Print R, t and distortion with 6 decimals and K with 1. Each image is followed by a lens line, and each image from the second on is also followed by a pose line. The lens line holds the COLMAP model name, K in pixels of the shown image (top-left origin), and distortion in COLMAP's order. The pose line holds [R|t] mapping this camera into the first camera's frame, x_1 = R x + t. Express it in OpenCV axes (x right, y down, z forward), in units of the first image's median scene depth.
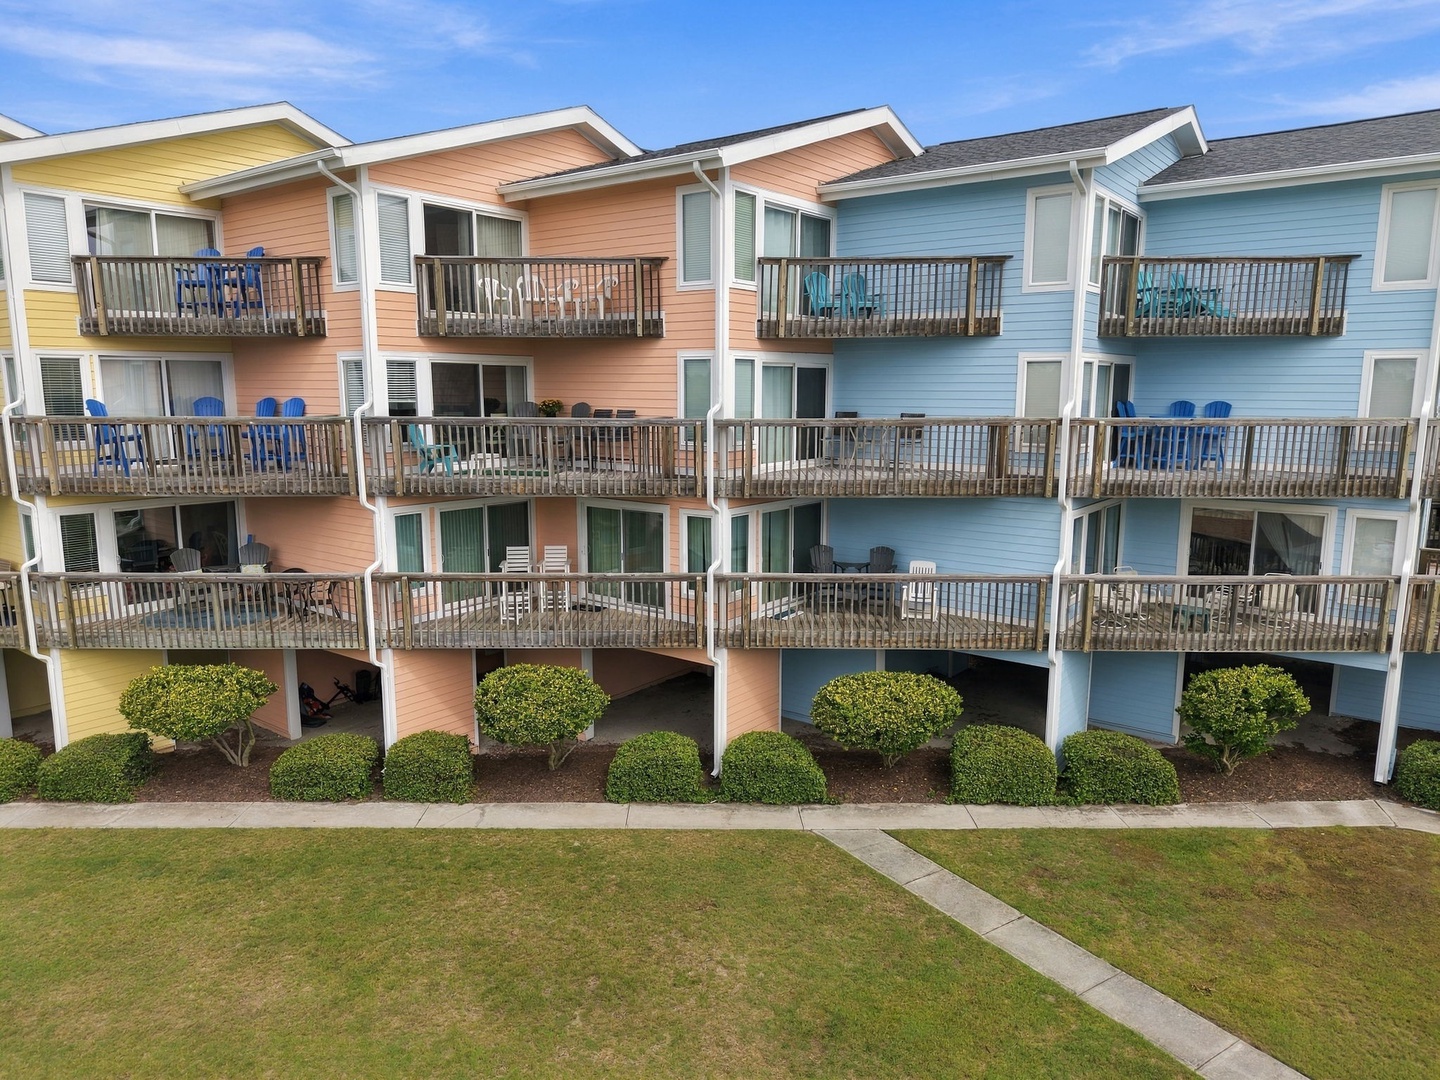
lens RADIAL K [[961.9, 0, 716.5], [0, 961.9, 541.4], [0, 0, 1]] dist [0.008924, -0.009005]
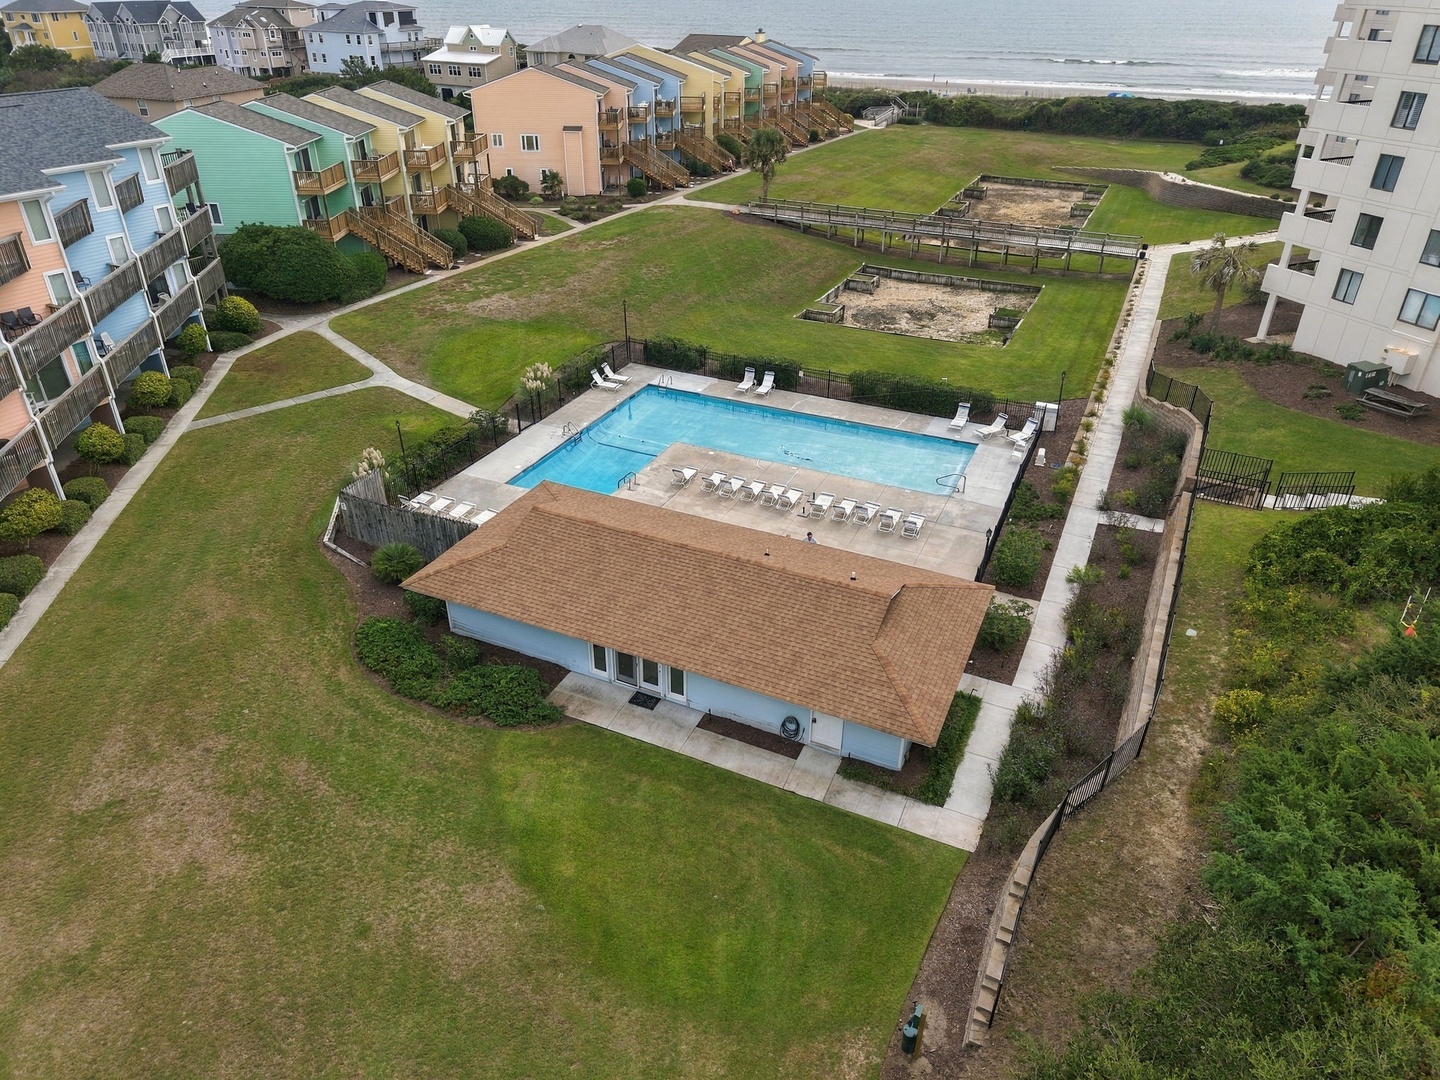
lens RADIAL K [[961.9, 0, 716.5], [0, 961.9, 541.4], [0, 0, 1]] dist [0.008924, -0.009005]
pose [[-0.145614, -0.507885, 0.849028, -2.454494], [0.158767, 0.835057, 0.526757, -0.607877], [-0.976519, 0.211501, -0.040960, -0.297362]]
